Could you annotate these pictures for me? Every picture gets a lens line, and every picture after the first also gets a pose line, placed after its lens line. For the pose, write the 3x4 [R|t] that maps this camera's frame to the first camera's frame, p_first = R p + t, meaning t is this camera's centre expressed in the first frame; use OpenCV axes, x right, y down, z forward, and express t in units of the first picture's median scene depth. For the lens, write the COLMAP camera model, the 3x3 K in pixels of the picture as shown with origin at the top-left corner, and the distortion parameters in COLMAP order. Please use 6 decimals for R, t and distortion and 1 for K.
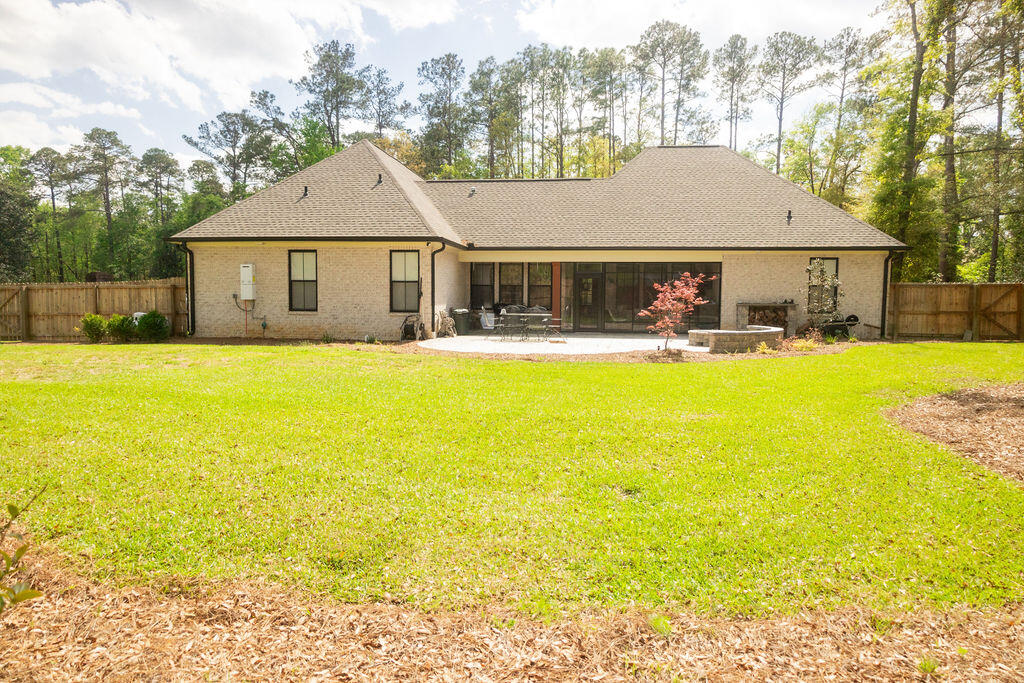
lens RADIAL K [[660.1, 0, 513.6], [0, 660.1, 344.0], [0, 0, 1]] dist [-0.003641, 0.005145]
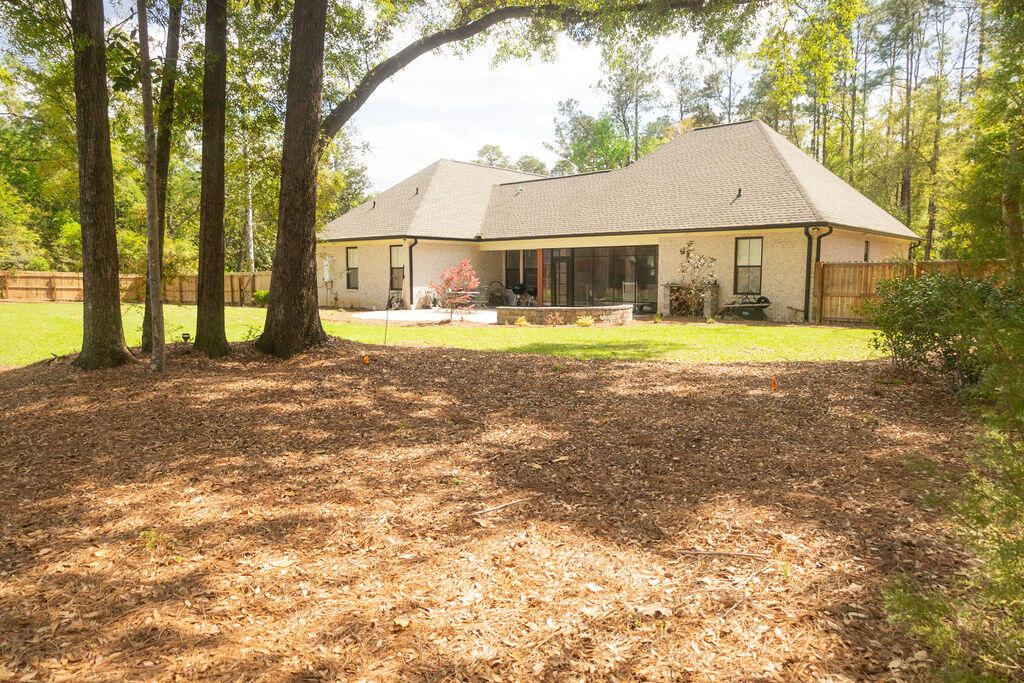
lens RADIAL K [[660.1, 0, 513.6], [0, 660.1, 344.0], [0, 0, 1]] dist [-0.003641, 0.005145]
pose [[0.815059, 0.053776, -0.576877, 0.760705], [-0.038259, 0.998506, 0.039024, 0.001472], [0.578114, -0.009736, 0.815898, 0.007797]]
